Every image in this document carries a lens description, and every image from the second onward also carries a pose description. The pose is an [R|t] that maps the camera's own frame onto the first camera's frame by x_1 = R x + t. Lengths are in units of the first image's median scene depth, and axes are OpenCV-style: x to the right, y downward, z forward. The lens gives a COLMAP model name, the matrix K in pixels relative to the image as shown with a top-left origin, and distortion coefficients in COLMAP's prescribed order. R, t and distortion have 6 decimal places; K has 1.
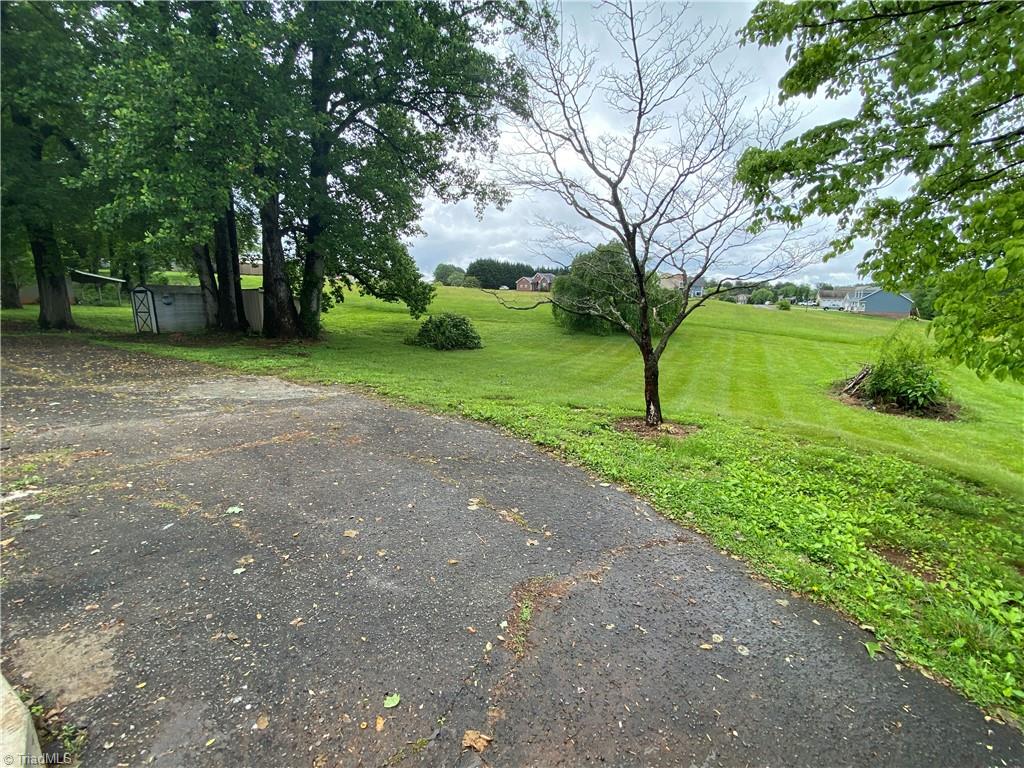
lens RADIAL K [[407.7, 0, 519.9], [0, 407.7, 395.6], [0, 0, 1]] dist [-0.014058, -0.006362]
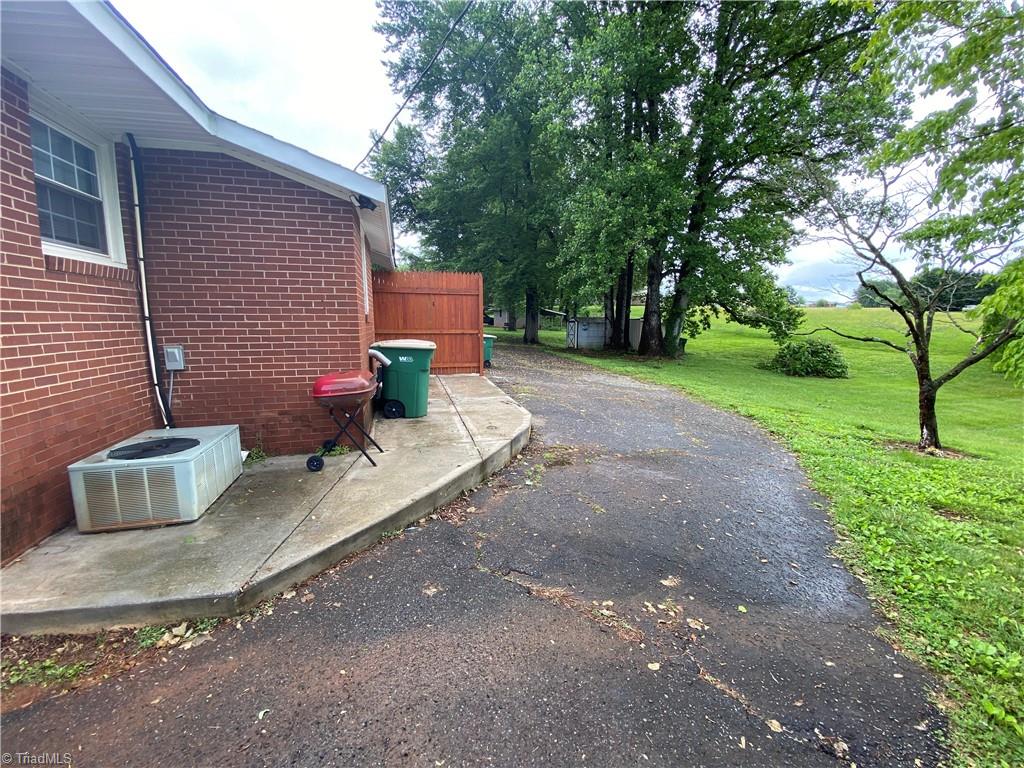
lens RADIAL K [[407.7, 0, 511.0], [0, 407.7, 380.2], [0, 0, 1]] dist [-0.014058, -0.006362]
pose [[0.625961, 0.092878, -0.774304, 0.133637], [-0.168316, 0.985572, -0.017849, 0.029591], [0.761474, 0.141500, 0.632562, -0.135375]]
